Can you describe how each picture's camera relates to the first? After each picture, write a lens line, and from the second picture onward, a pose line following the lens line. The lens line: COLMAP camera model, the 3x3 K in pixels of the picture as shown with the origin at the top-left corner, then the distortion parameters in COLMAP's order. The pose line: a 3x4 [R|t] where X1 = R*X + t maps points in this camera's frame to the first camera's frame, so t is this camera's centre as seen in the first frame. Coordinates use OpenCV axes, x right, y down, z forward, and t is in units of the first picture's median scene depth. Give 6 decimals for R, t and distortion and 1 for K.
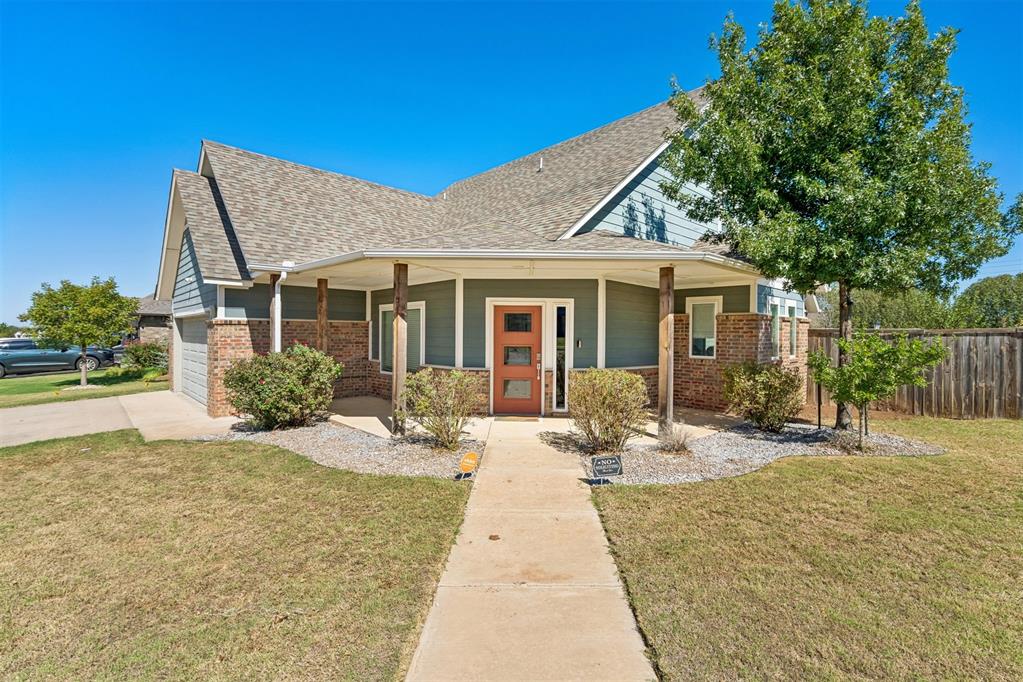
lens RADIAL K [[467.6, 0, 511.5], [0, 467.6, 341.0], [0, 0, 1]] dist [-0.000094, -0.000083]
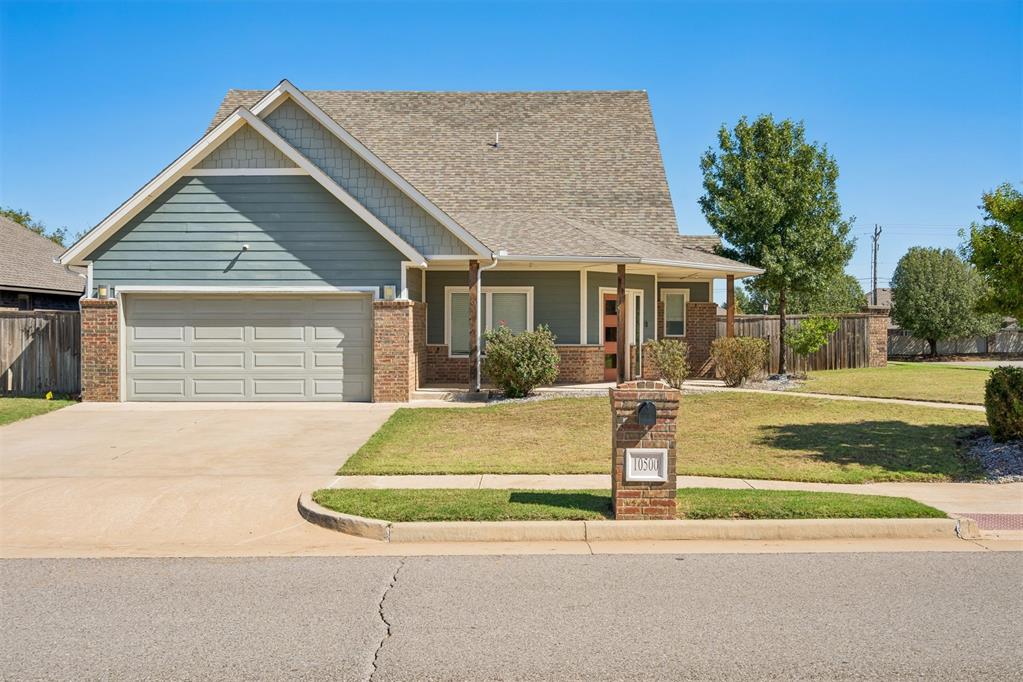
lens RADIAL K [[1046.5, 0, 511.5], [0, 1046.5, 341.0], [0, 0, 1]] dist [0.011095, -0.000338]
pose [[0.680635, -0.012394, 0.732518, -2.222354], [0.013262, 0.999902, 0.004595, 0.033380], [-0.732503, 0.006587, 0.680732, -0.700380]]
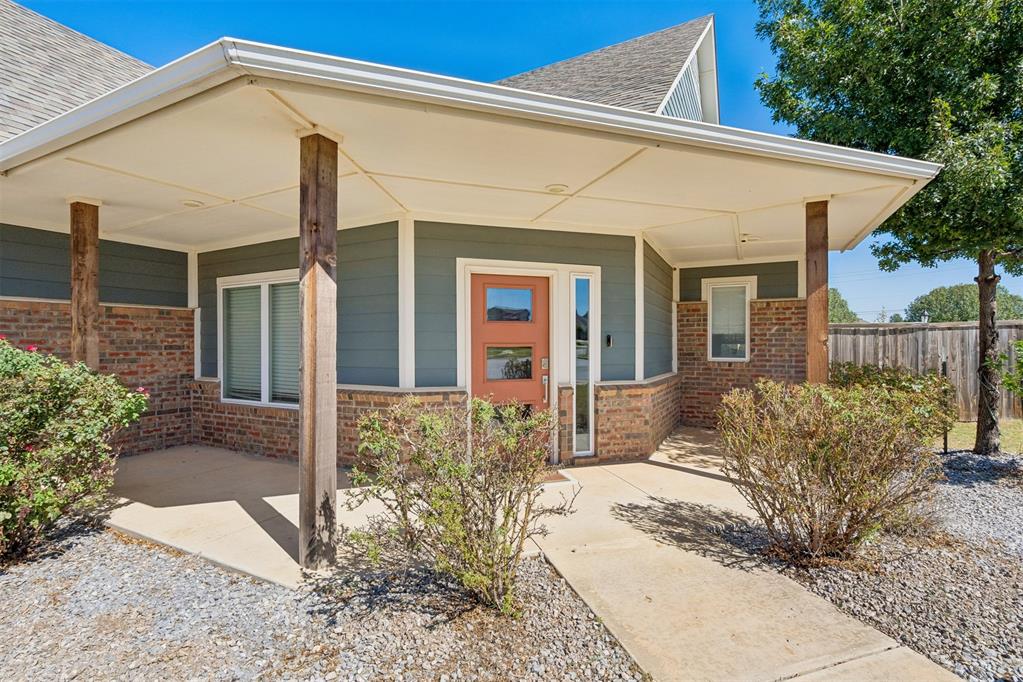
lens RADIAL K [[467.1, 0, 512.3], [0, 467.1, 349.7], [0, 0, 1]] dist [-0.001187, -0.000143]
pose [[0.941576, -0.014270, 0.336498, -0.178346], [0.015246, 0.999884, -0.000259, 0.015437], [-0.336455, 0.005374, 0.941684, 0.463122]]
